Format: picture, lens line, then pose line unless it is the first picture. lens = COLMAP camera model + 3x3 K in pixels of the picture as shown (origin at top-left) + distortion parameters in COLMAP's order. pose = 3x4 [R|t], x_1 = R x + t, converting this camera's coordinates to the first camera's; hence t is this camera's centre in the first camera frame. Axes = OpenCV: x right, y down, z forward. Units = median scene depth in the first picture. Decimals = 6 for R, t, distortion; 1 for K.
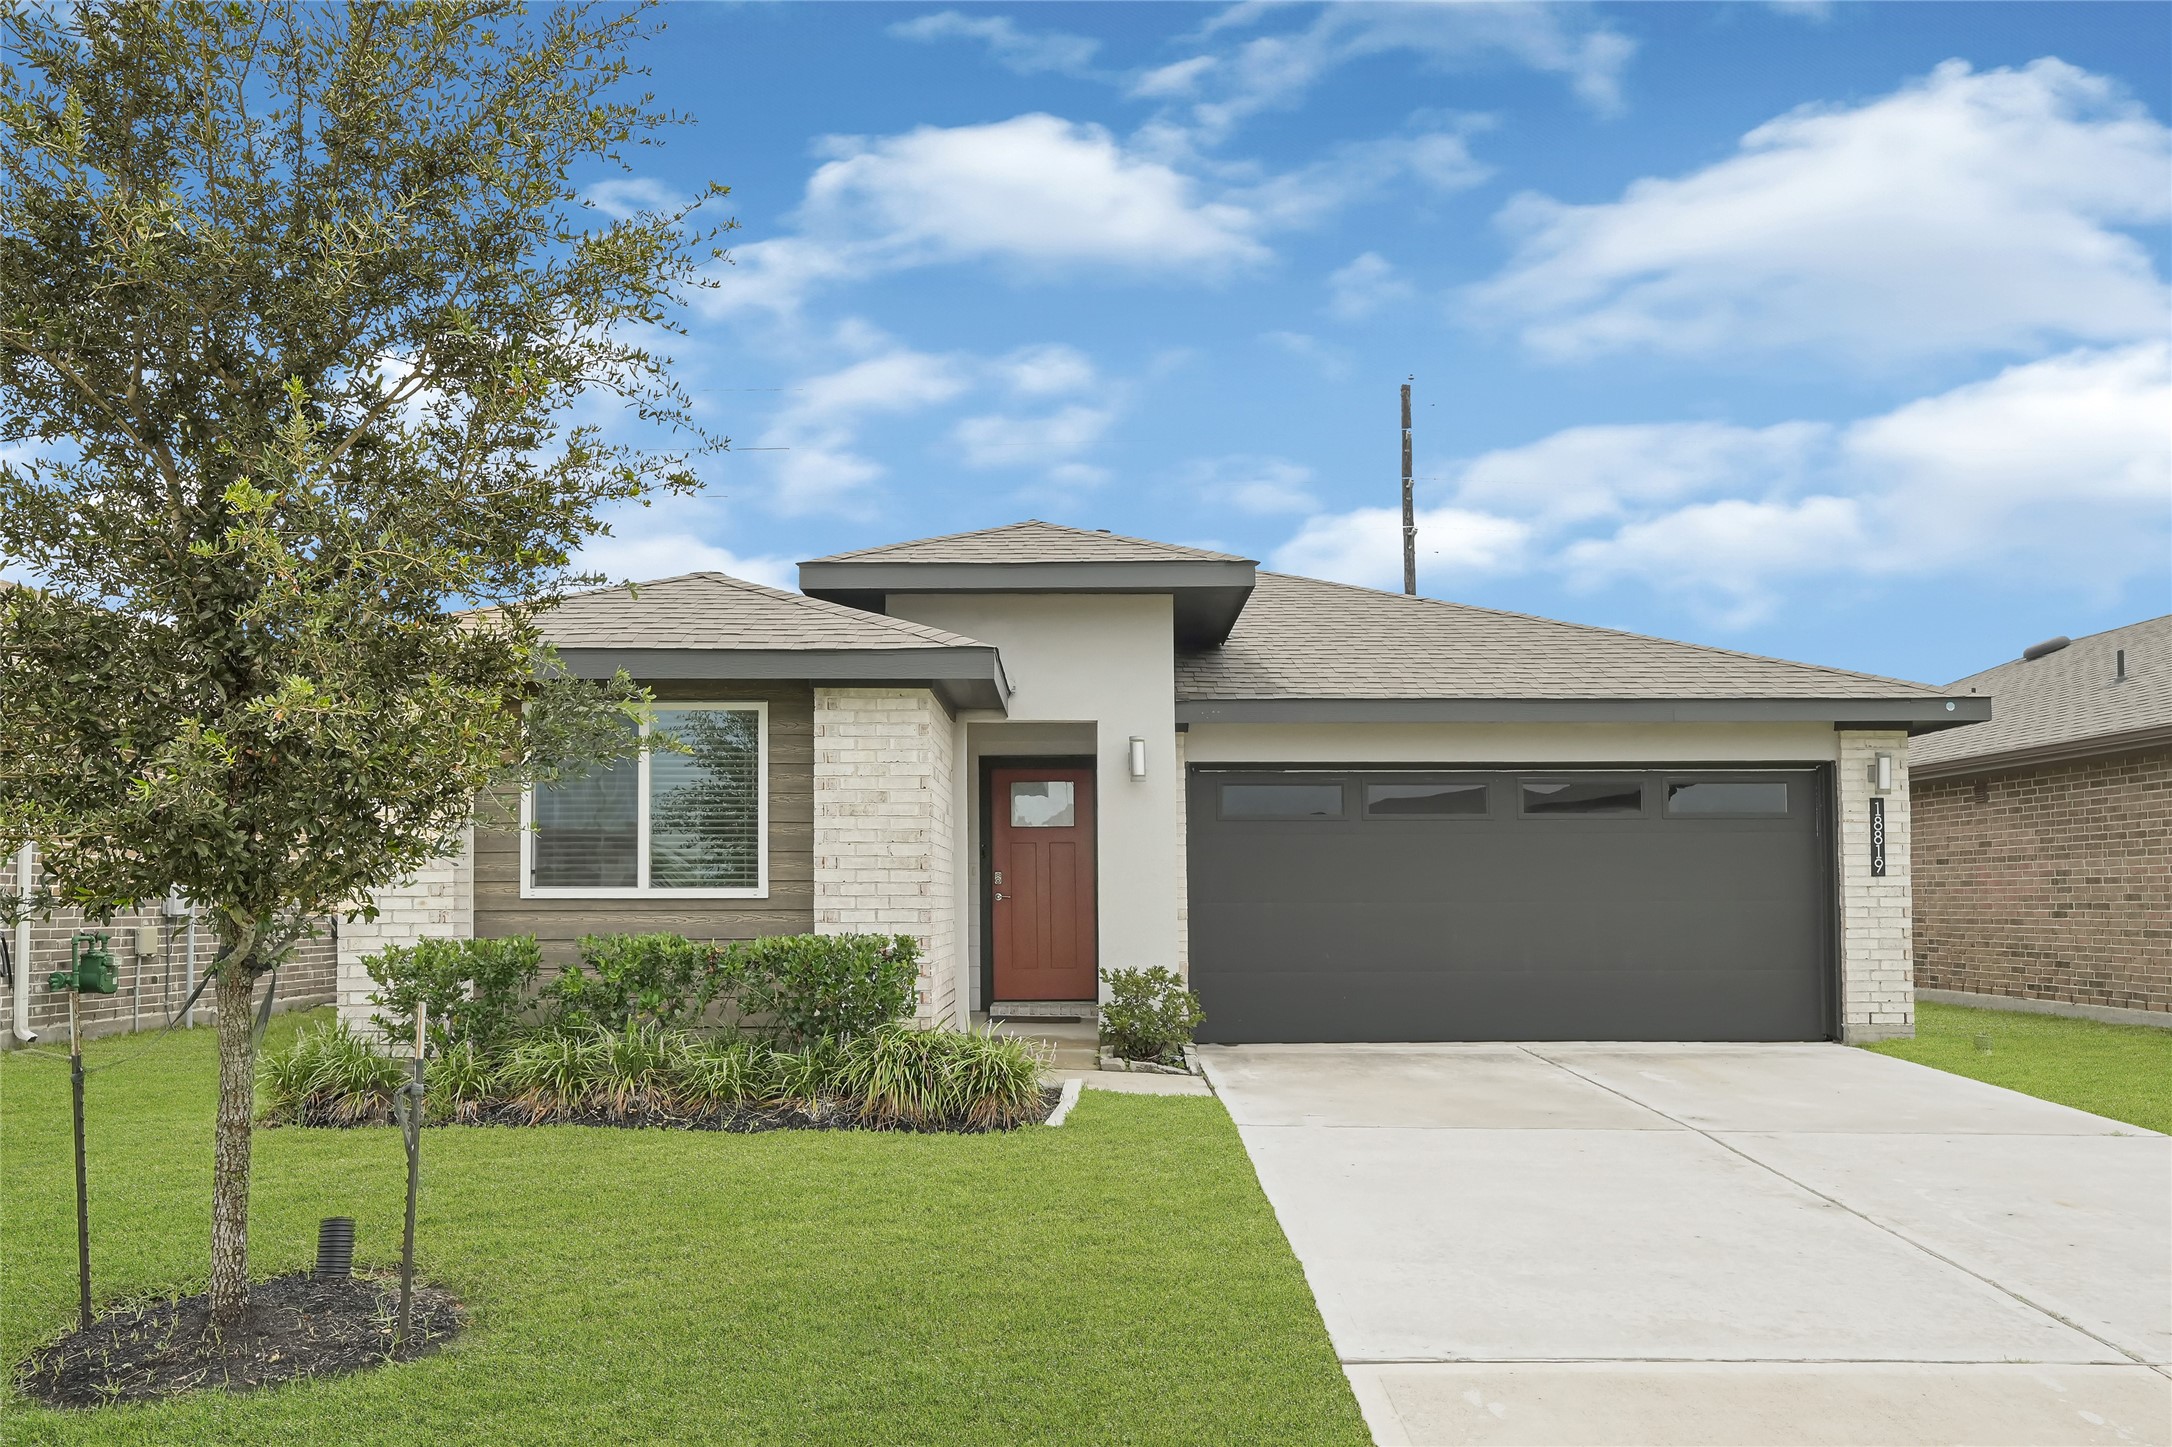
lens RADIAL K [[1642.8, 0, 1084.9], [0, 1642.8, 710.6], [0, 0, 1]] dist [-0.004341, -0.000858]
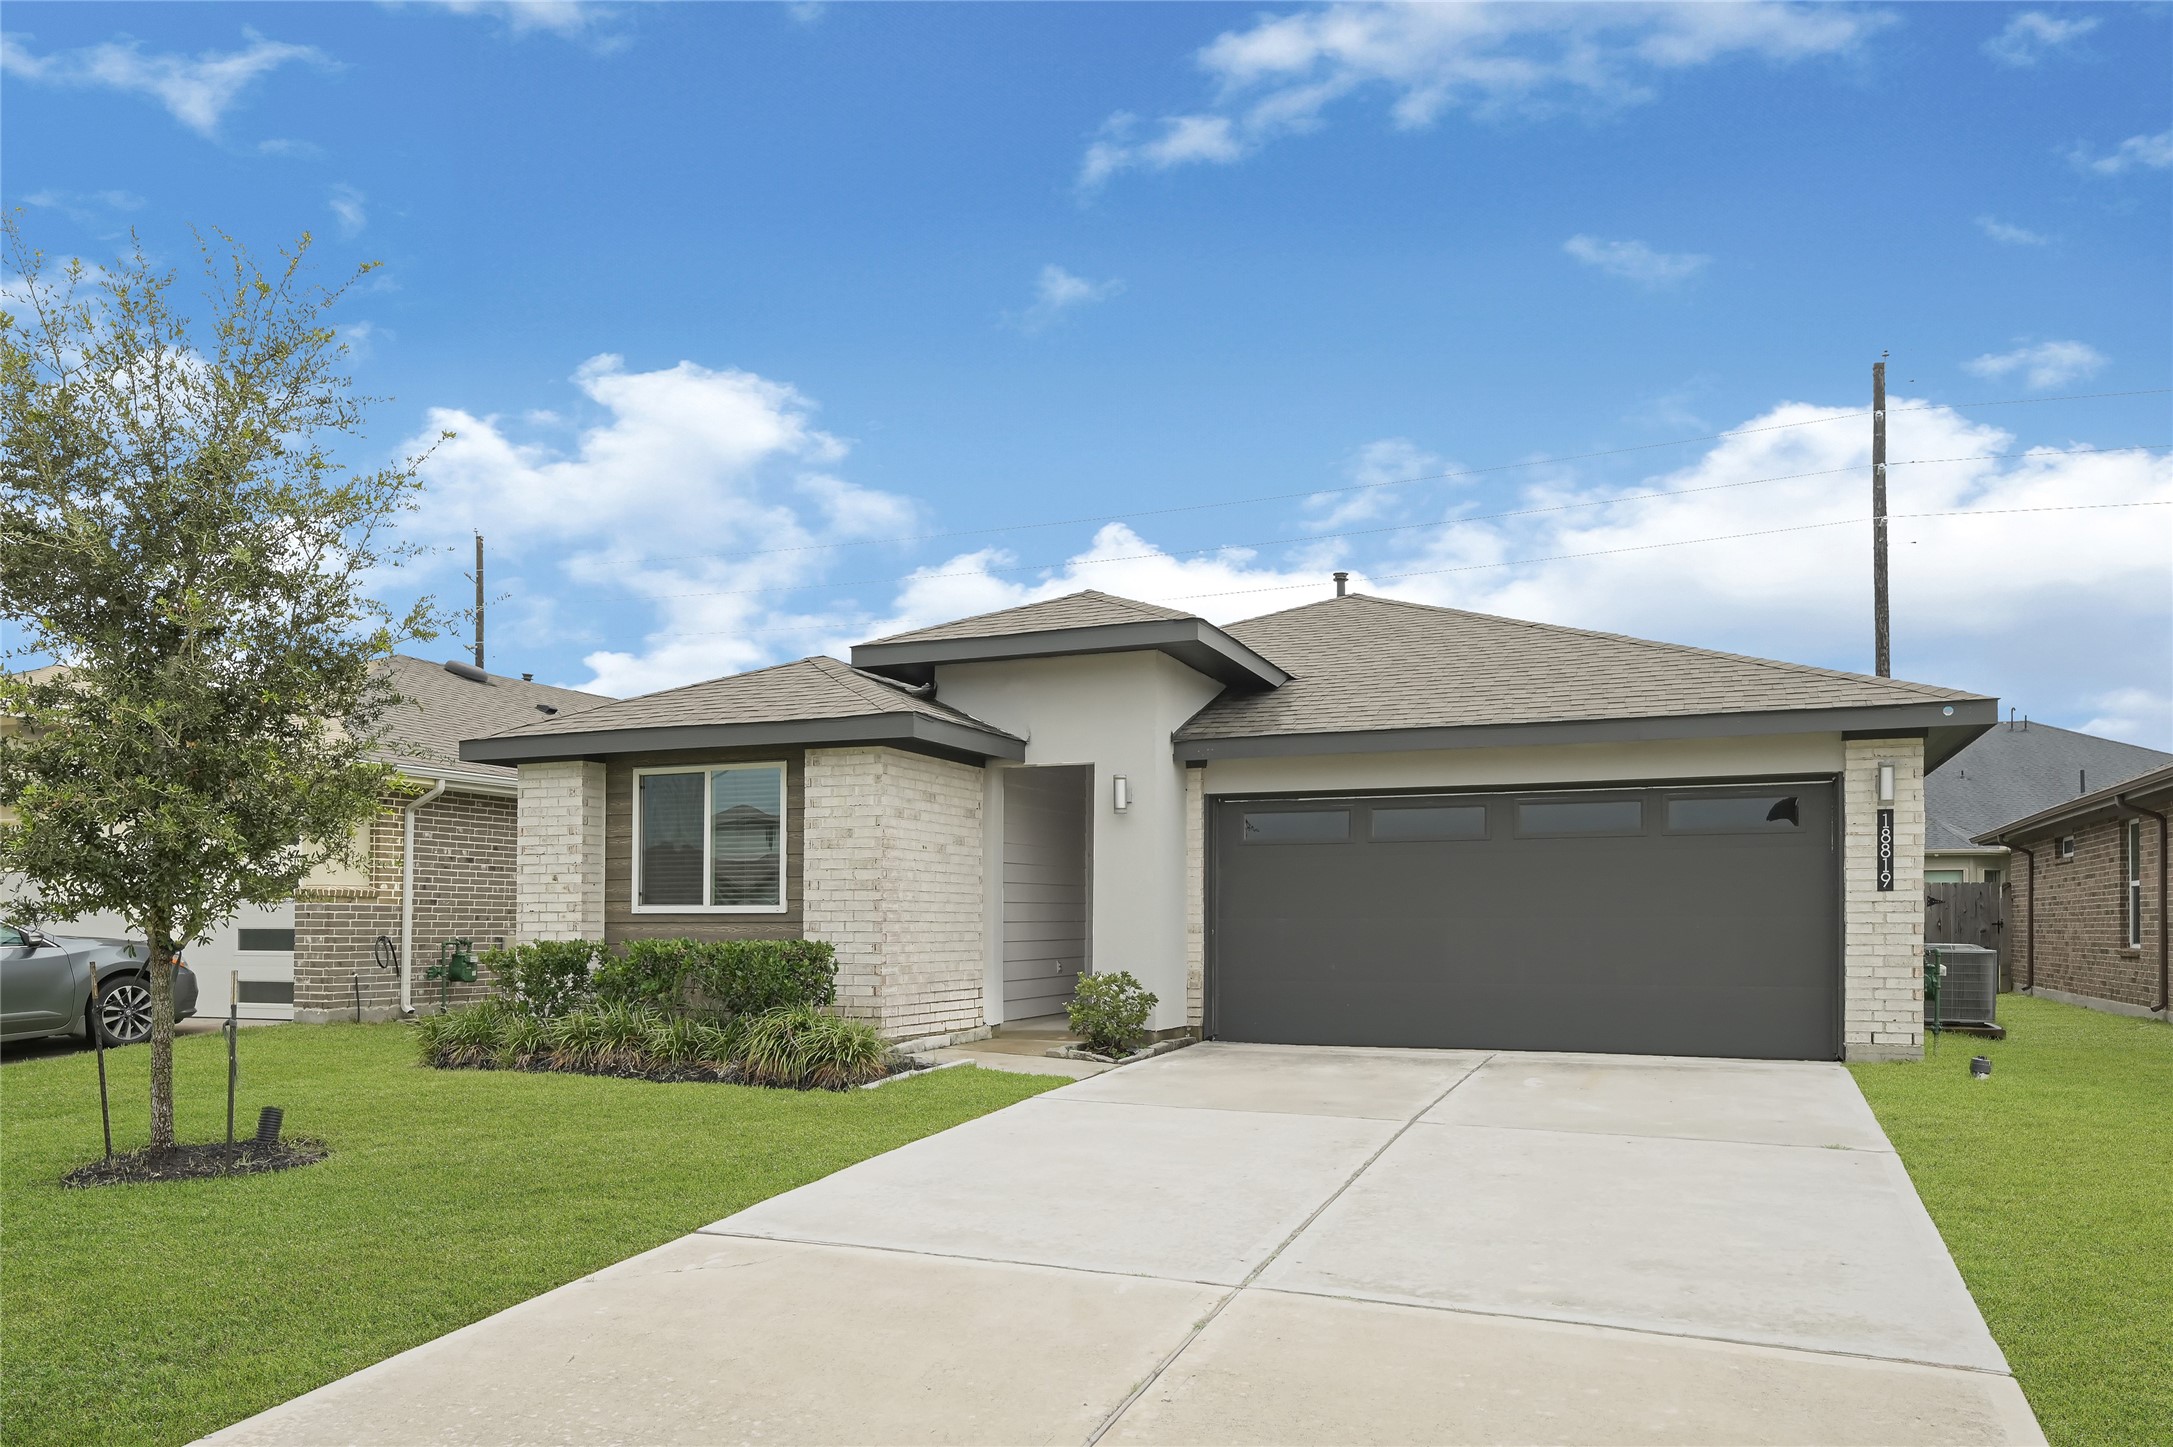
lens RADIAL K [[1643.6, 0, 1090.6], [0, 1643.6, 735.0], [0, 0, 1]] dist [-0.004341, -0.000858]
pose [[0.911265, -0.045452, -0.409305, 0.562163], [0.045327, 0.998922, -0.010012, -0.002043], [0.409318, -0.009429, 0.912343, -0.081663]]
